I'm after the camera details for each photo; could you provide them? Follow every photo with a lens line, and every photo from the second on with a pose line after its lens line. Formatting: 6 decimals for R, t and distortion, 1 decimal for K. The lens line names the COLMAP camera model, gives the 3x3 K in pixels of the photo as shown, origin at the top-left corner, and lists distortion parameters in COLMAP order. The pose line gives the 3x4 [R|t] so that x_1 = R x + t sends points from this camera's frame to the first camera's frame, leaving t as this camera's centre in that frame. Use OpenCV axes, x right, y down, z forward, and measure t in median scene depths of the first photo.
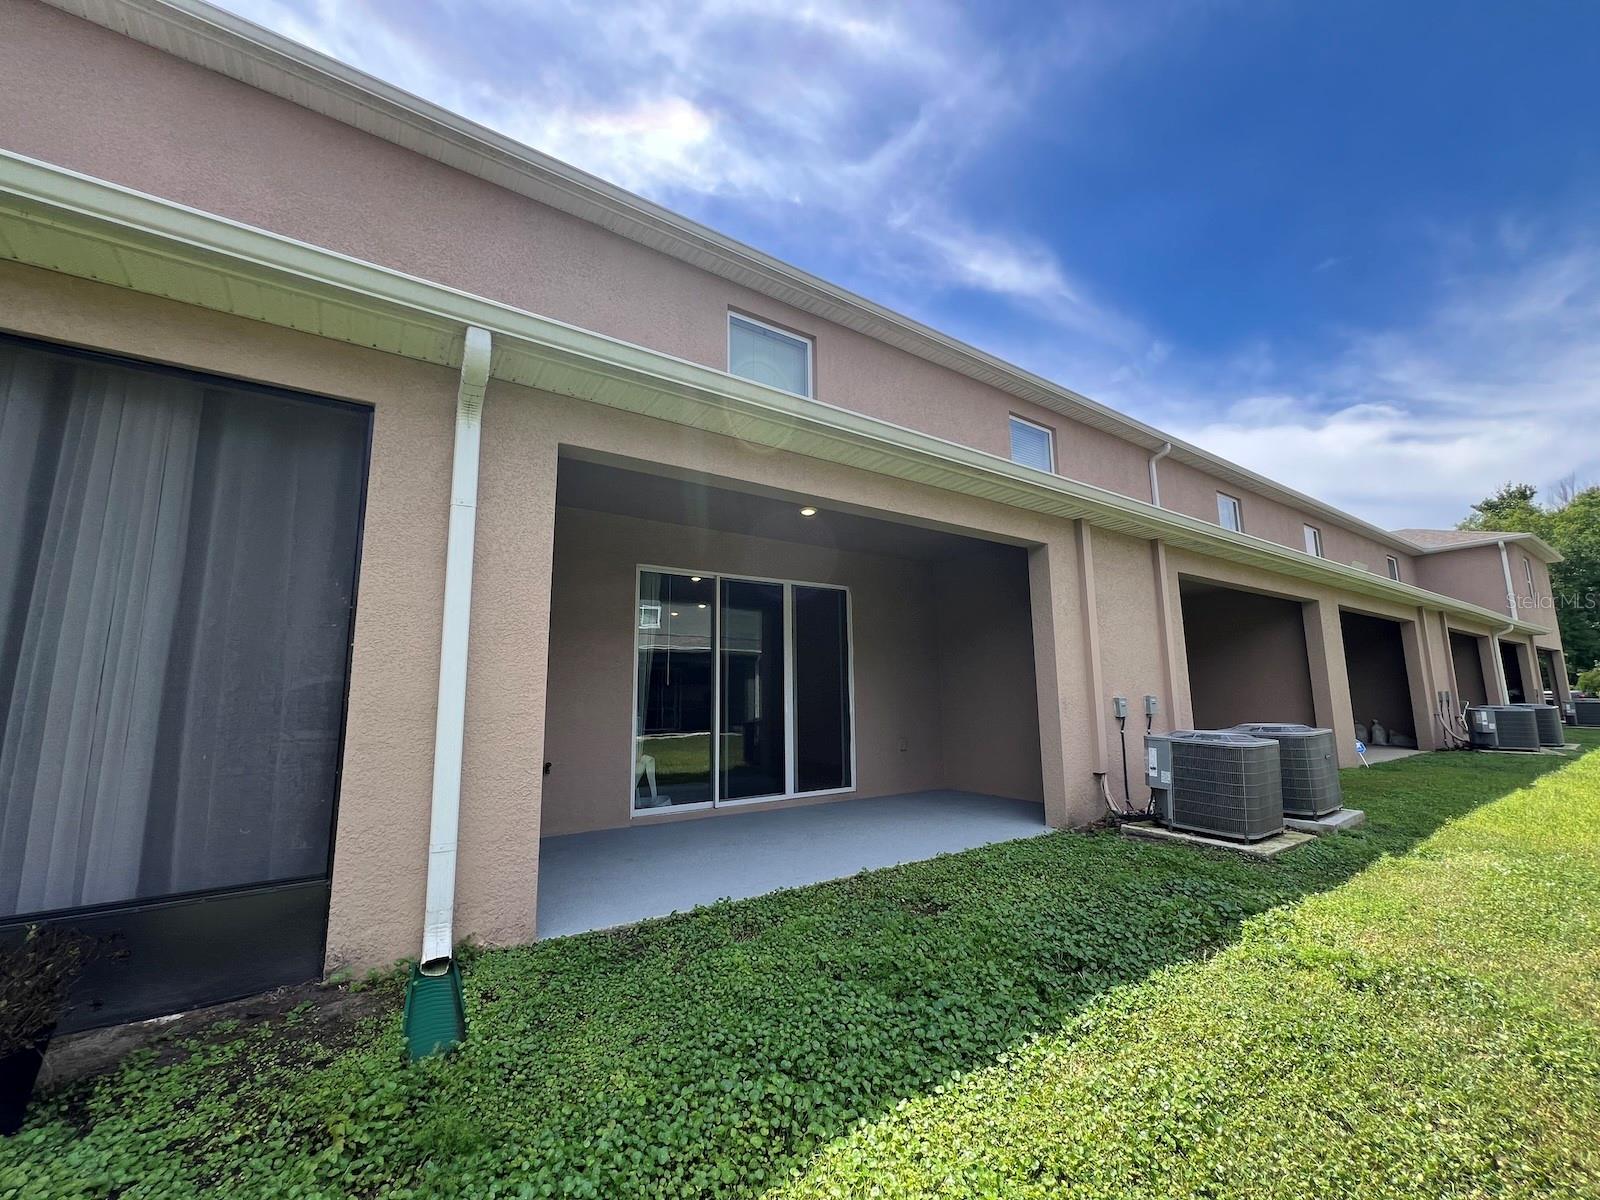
lens RADIAL K [[637.2, 0, 797.5], [0, 637.2, 603.0], [0, 0, 1]] dist [-0.003452, -0.000133]
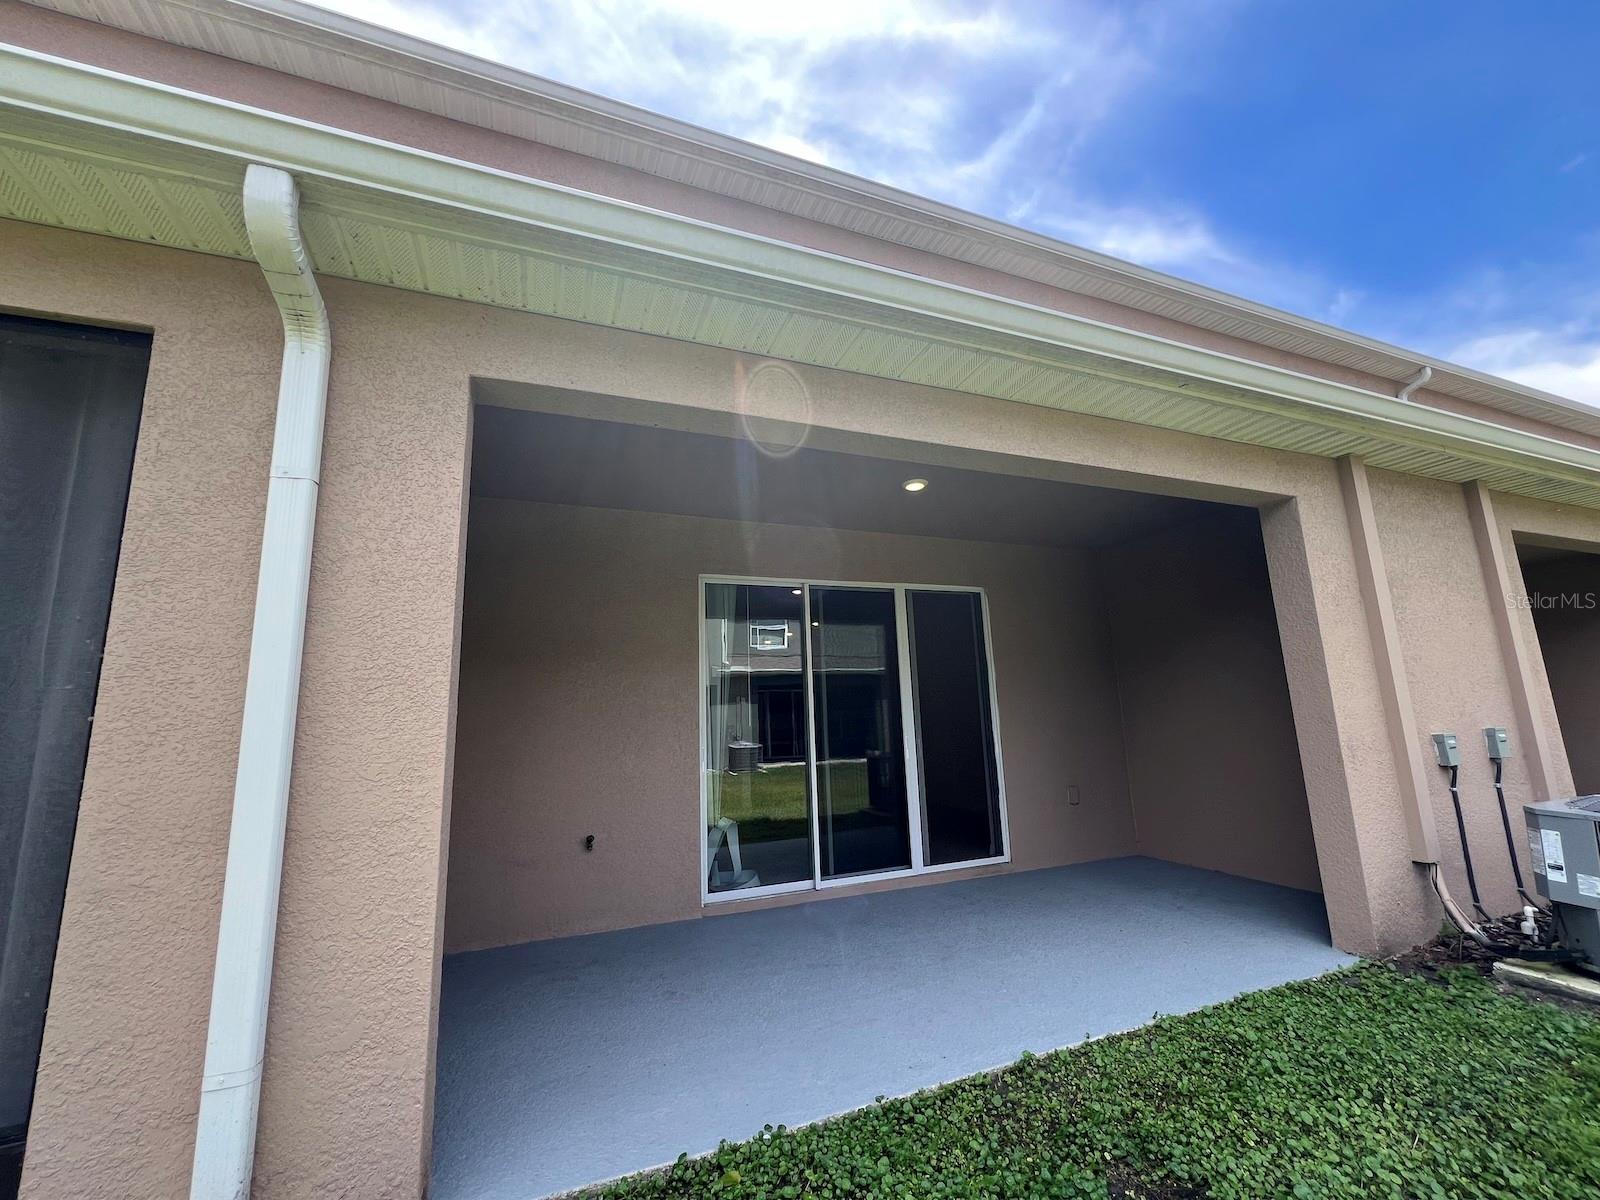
lens RADIAL K [[618.7, 0, 800.0], [0, 618.7, 600.0], [0, 0, 1]] dist [-0.032321, 0.012641]
pose [[0.972875, -0.062586, -0.222706, 0.035475], [0.055231, 0.997707, -0.039106, 0.006392], [0.224643, 0.025745, 0.974101, 0.270982]]
